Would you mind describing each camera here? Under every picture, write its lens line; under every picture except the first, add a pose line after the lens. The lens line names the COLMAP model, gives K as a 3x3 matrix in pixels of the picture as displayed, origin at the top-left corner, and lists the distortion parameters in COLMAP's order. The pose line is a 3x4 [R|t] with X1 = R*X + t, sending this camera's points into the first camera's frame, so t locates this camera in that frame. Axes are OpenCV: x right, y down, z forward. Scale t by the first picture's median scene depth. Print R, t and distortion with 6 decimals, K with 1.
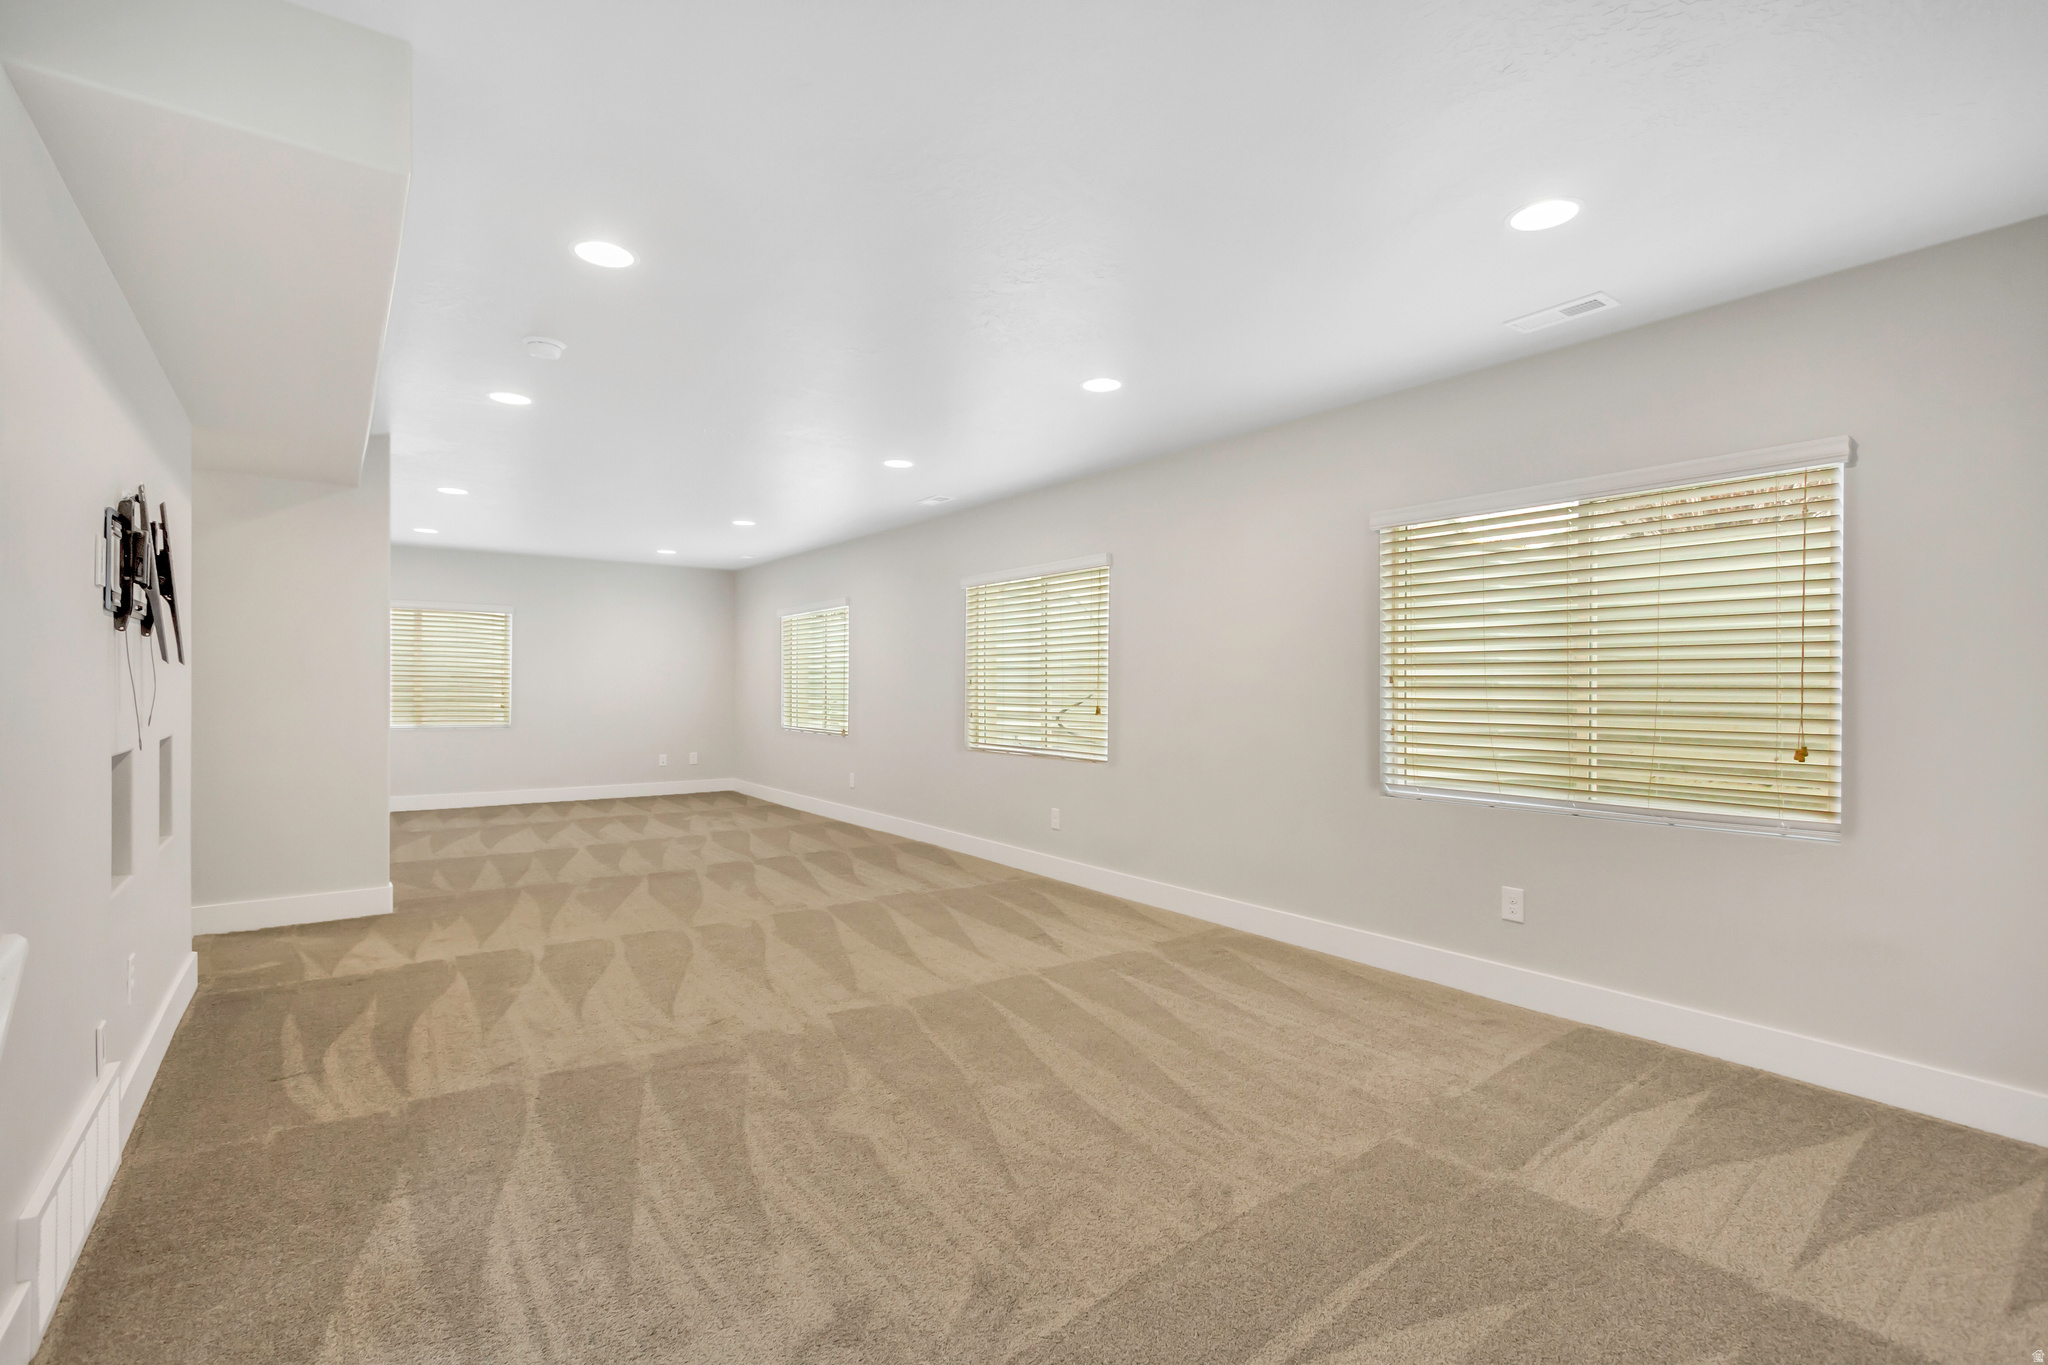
lens RADIAL K [[936.9, 0, 1018.5], [0, 936.9, 697.1], [0, 0, 1]] dist [0.002677, -0.000172]
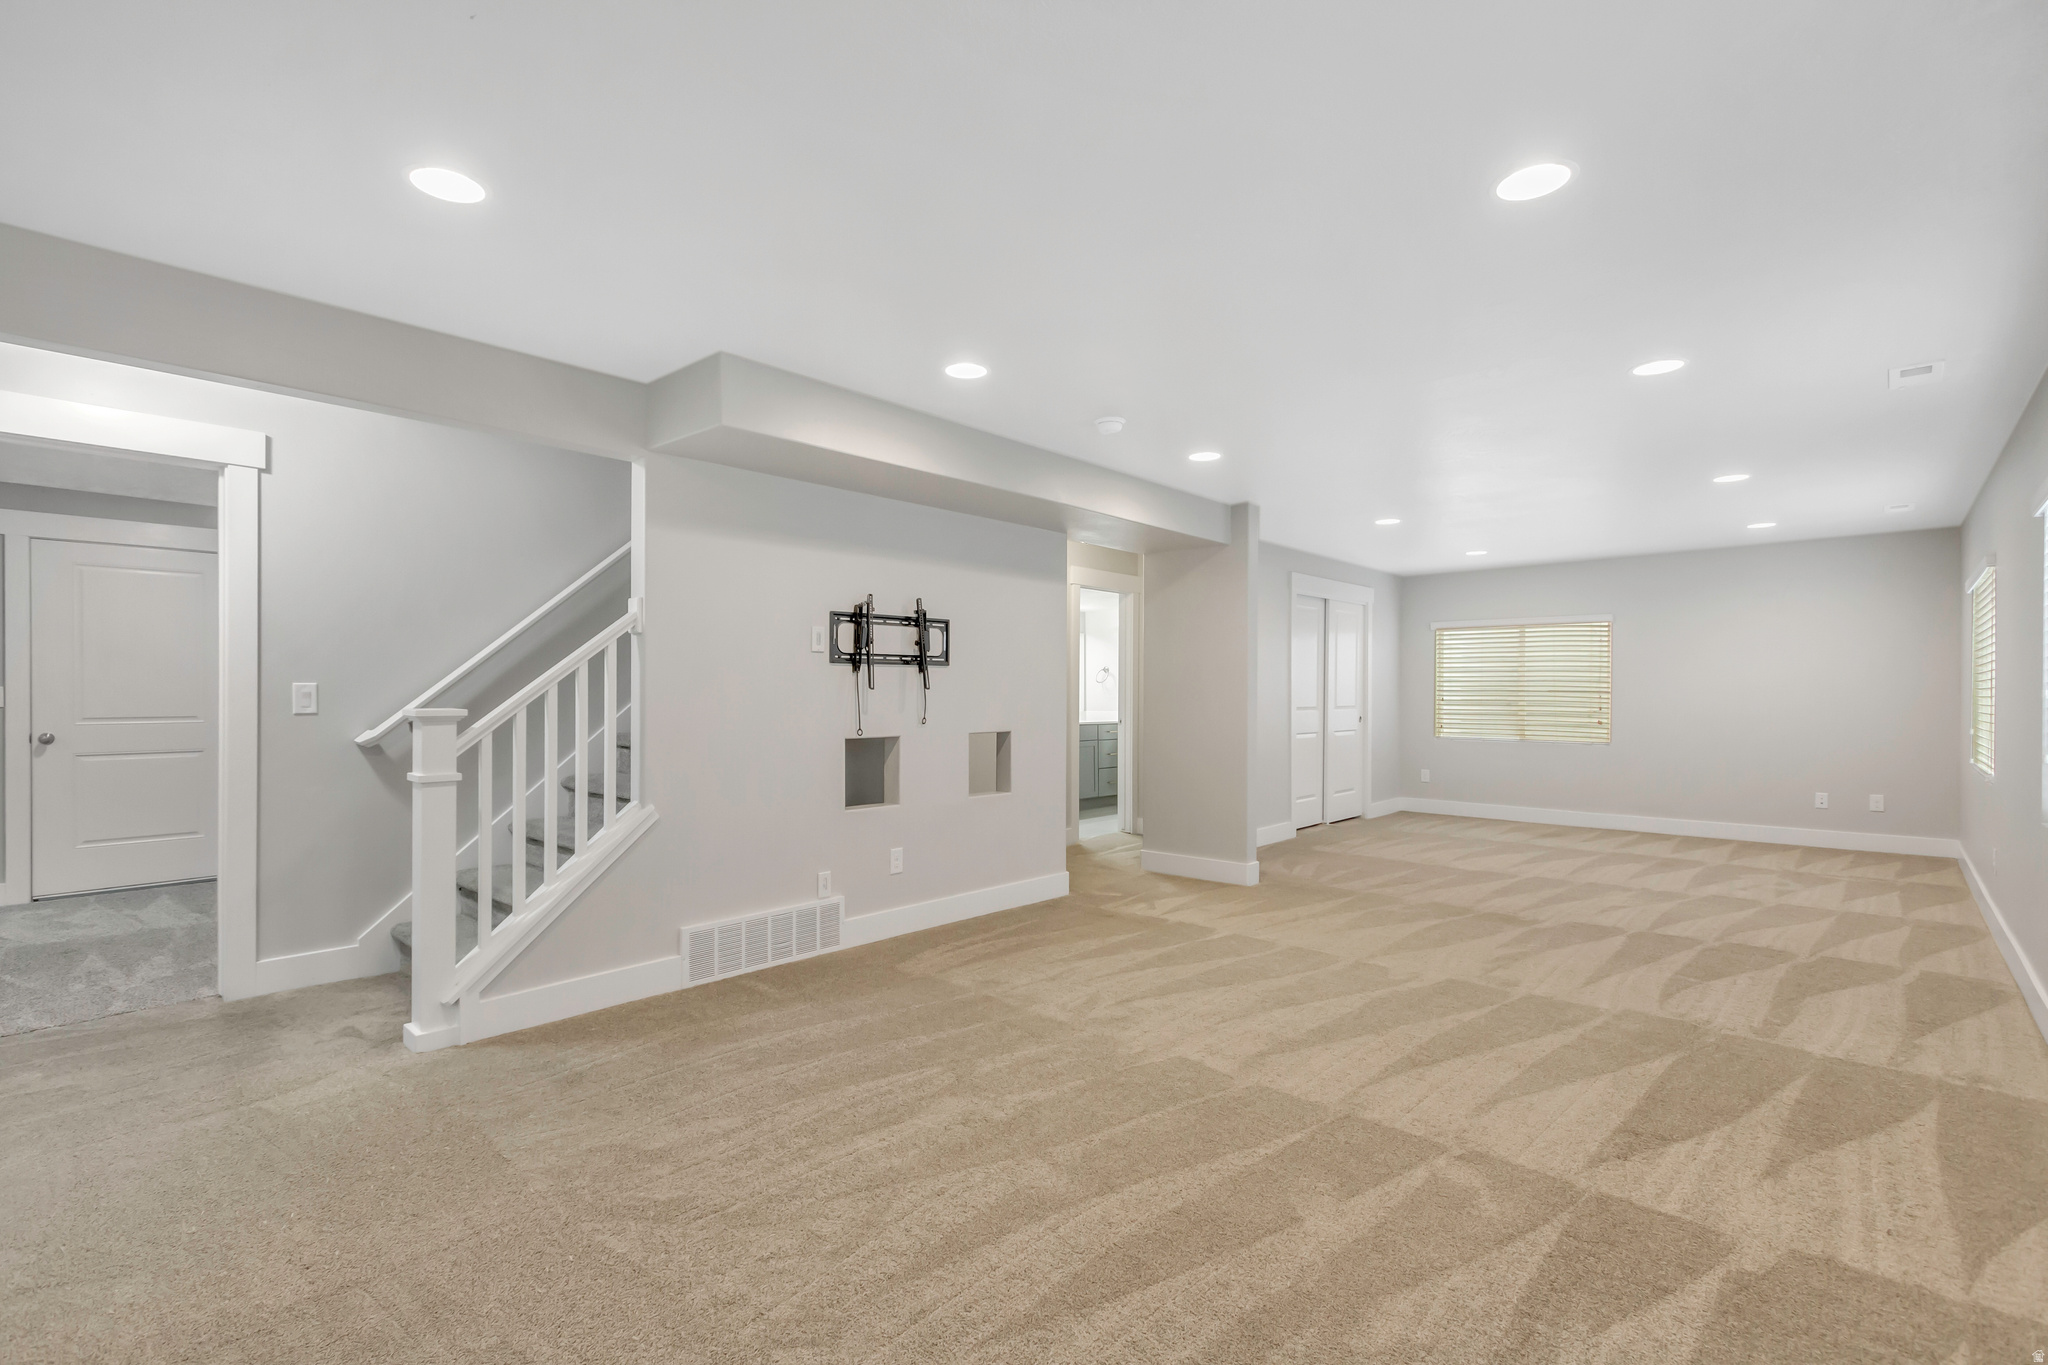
lens RADIAL K [[936.9, 0, 1018.5], [0, 936.9, 697.1], [0, 0, 1]] dist [0.002677, -0.000172]
pose [[0.196633, 0.001043, -0.980477, 0.676173], [-0.012910, 0.999915, -0.001526, -0.016405], [0.980392, 0.012958, 0.196630, 0.649109]]
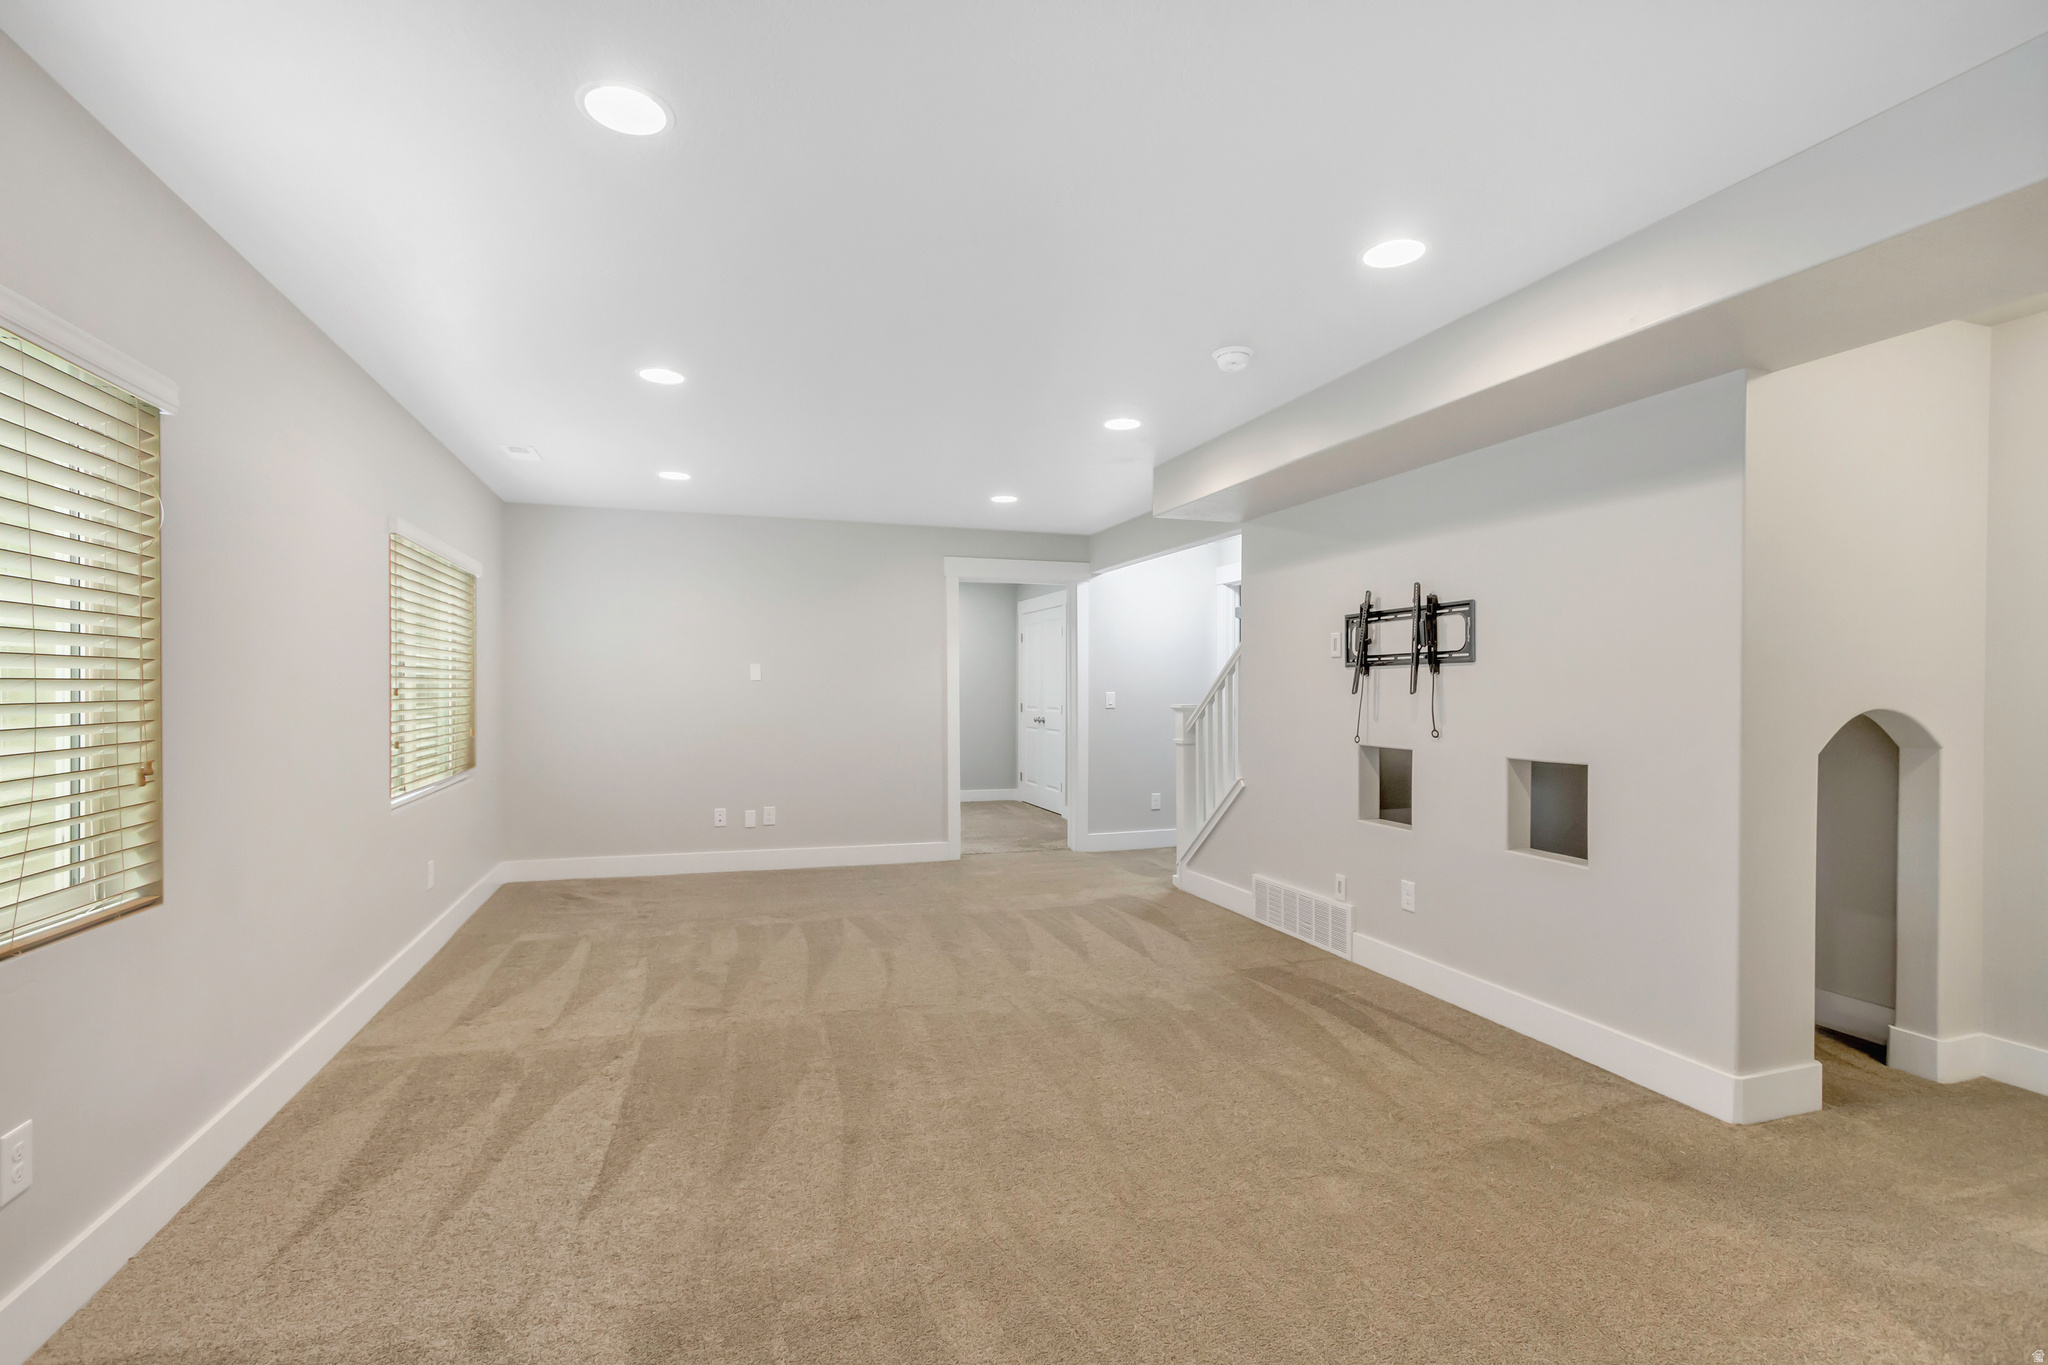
lens RADIAL K [[936.9, 0, 1018.5], [0, 936.9, 697.1], [0, 0, 1]] dist [0.002677, -0.000172]
pose [[-0.951803, -0.007033, 0.306629, -0.643060], [-0.002011, 0.999859, 0.016690, -0.043149], [-0.306703, 0.015269, -0.951683, 2.049692]]
